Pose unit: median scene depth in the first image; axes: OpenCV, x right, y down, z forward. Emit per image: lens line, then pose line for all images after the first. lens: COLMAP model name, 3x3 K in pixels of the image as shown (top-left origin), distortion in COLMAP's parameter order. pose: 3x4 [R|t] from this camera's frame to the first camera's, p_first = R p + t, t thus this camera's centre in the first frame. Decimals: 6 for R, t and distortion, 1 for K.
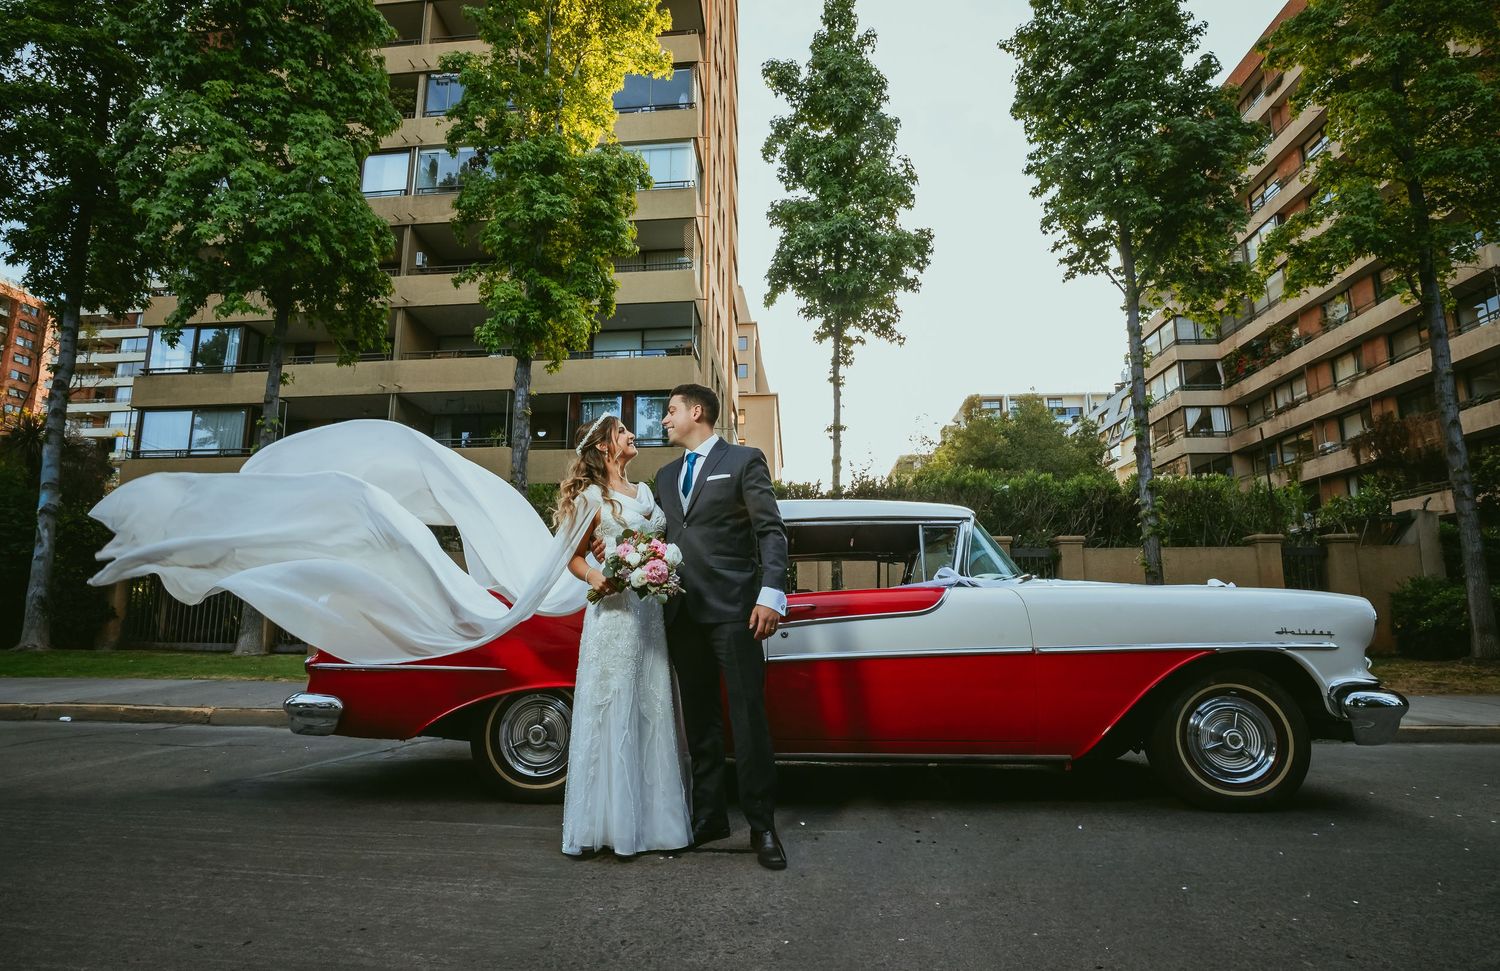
lens RADIAL K [[739.4, 0, 735.9], [0, 739.4, 510.1], [0, 0, 1]] dist [-0.030494, 0.001611]
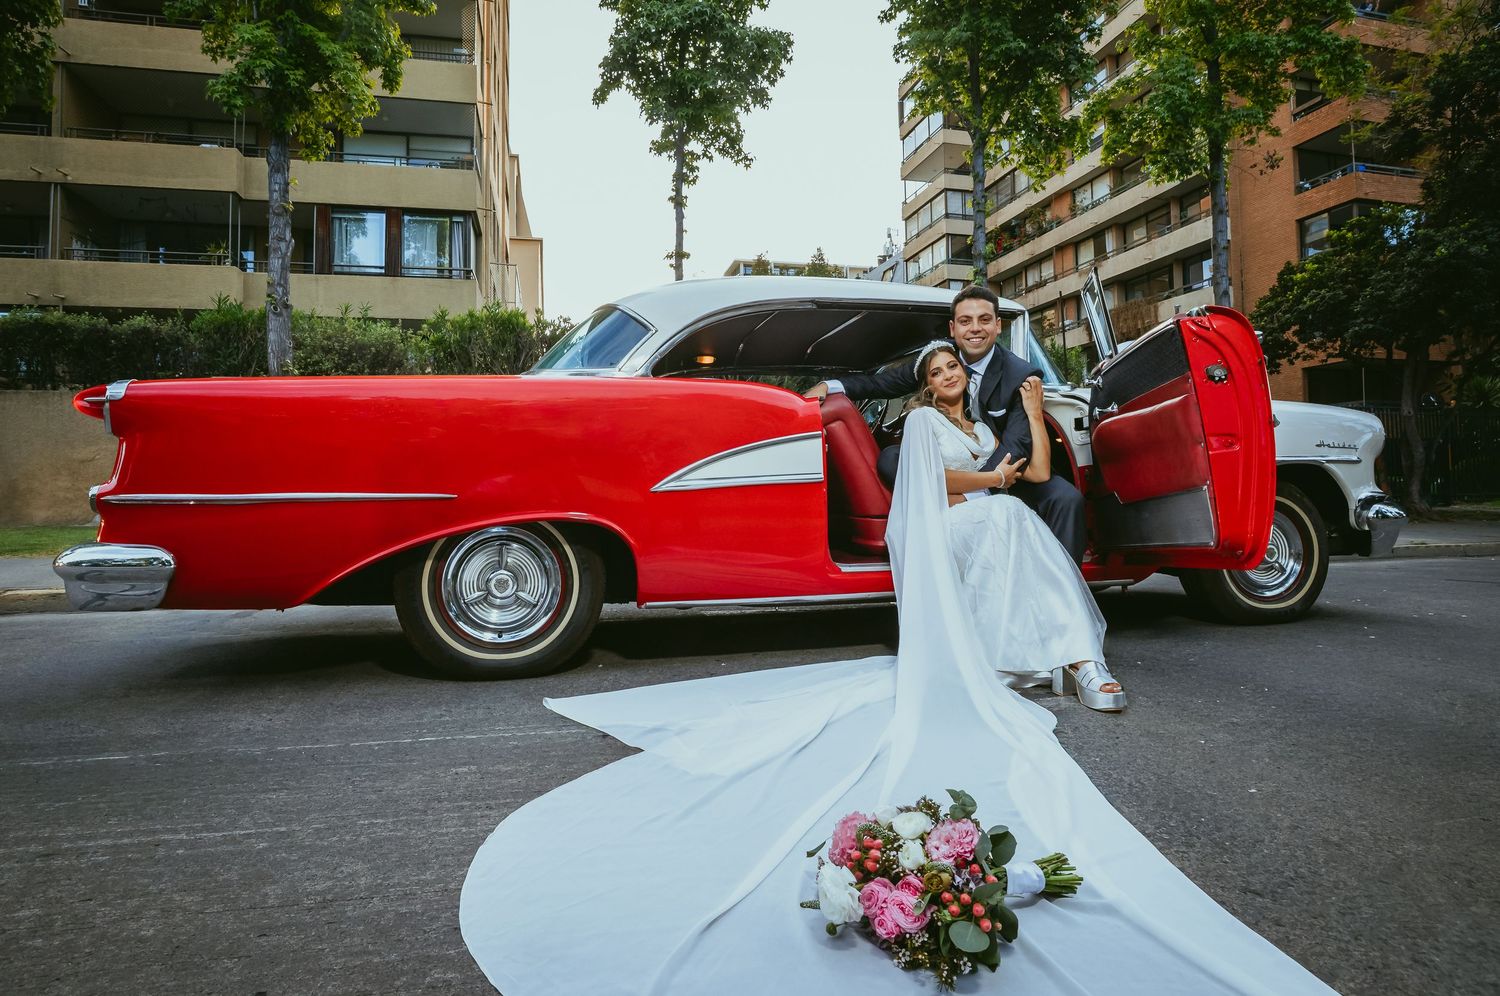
lens RADIAL K [[765.3, 0, 715.7], [0, 765.3, 479.8], [0, 0, 1]] dist [-0.040349, 0.013812]
pose [[0.955807, -0.008376, 0.293874, -0.085504], [-0.031539, 0.990904, 0.130819, 0.031760], [-0.292297, -0.134307, 0.946850, 0.081096]]
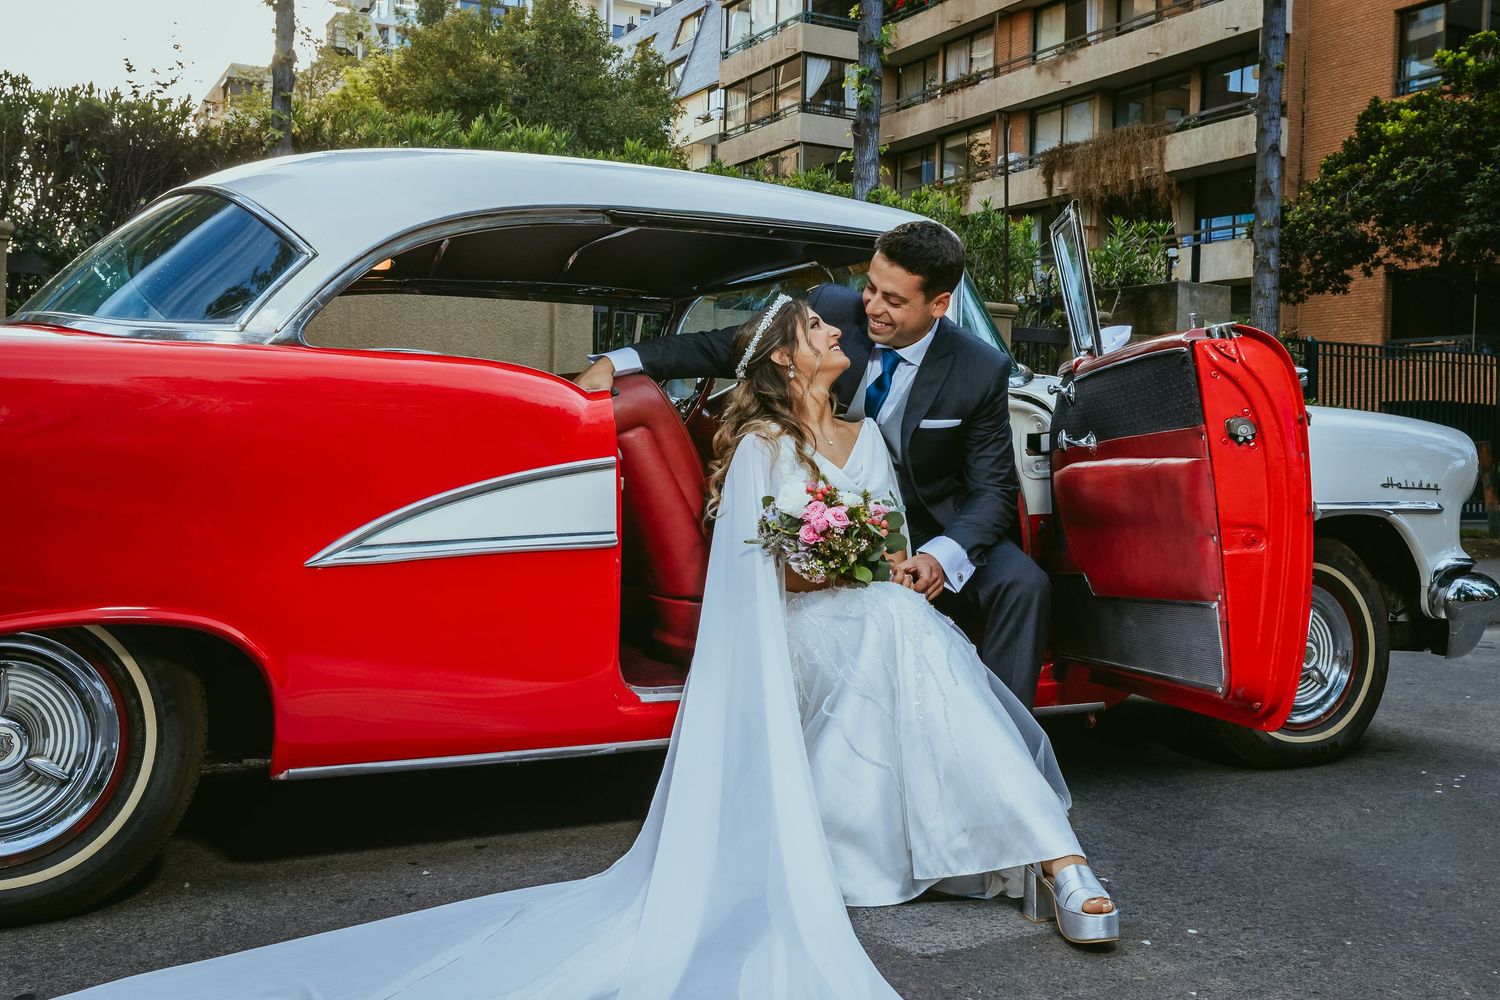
lens RADIAL K [[1516.2, 0, 750.0], [0, 1516.2, 500.0], [0, 0, 1]] dist [0.019869, 0.030901]
pose [[0.840369, -0.000157, 0.542015, -0.108484], [-0.106165, 0.980582, 0.164888, 0.008186], [-0.531516, -0.196109, 0.824034, 0.064950]]
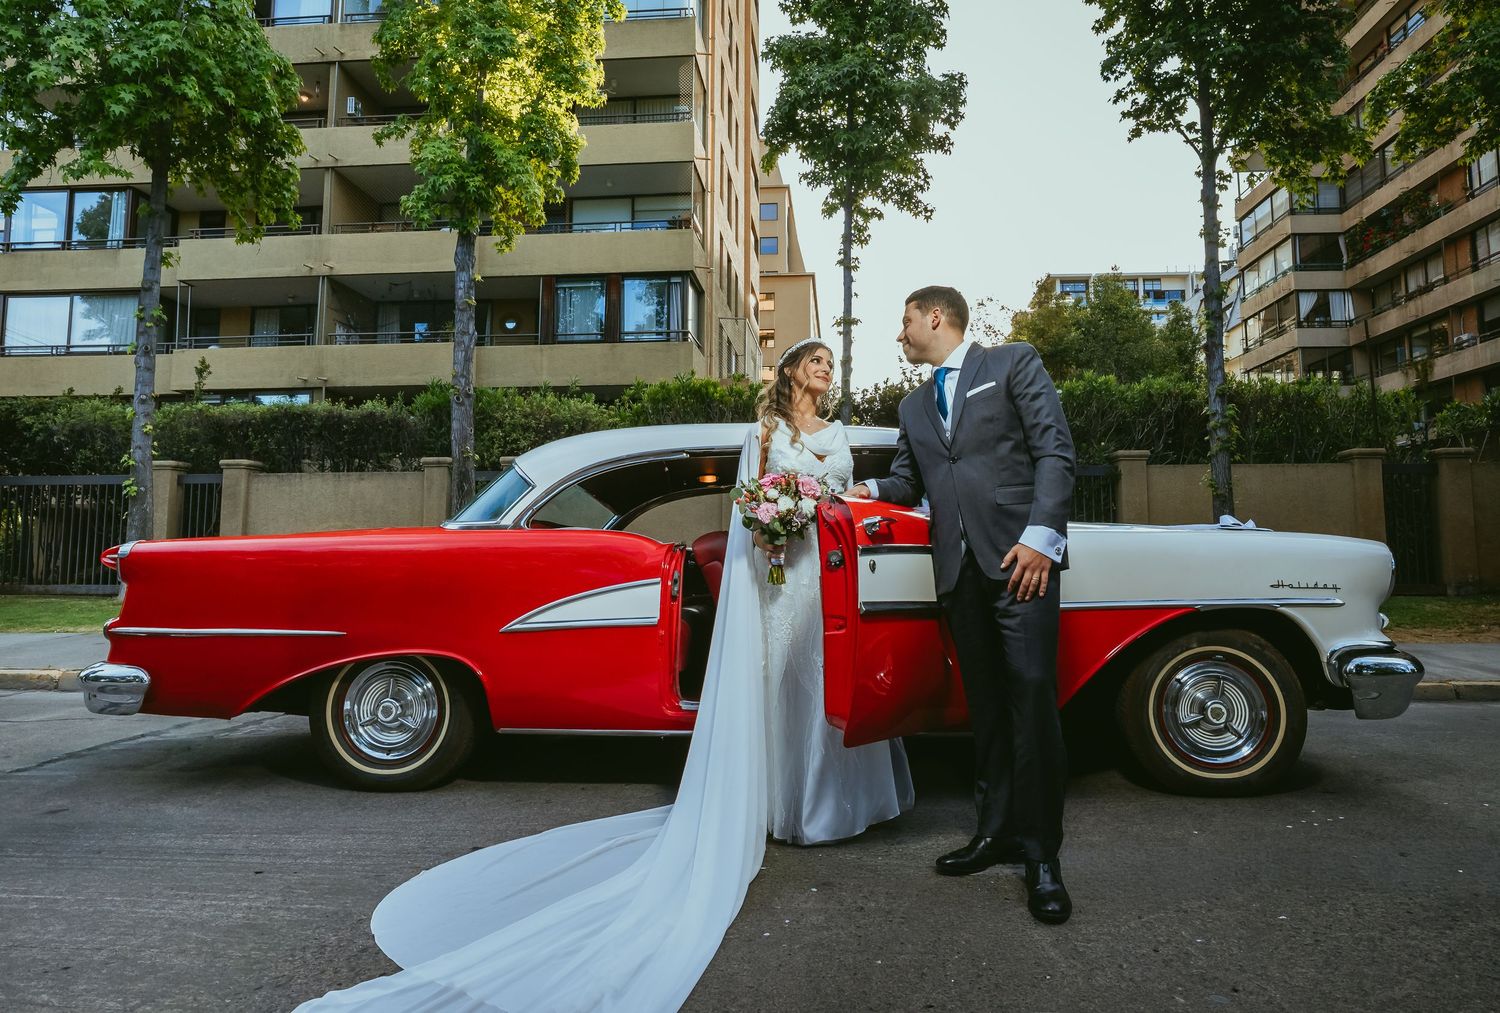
lens RADIAL K [[885.5, 0, 794.3], [0, 885.5, 472.8], [0, 0, 1]] dist [-0.023597, 0.011473]
pose [[0.999708, -0.004084, 0.023827, 0.049161], [0.002489, 0.997777, 0.066593, -0.008048], [-0.024046, -0.066515, 0.997496, 0.004667]]
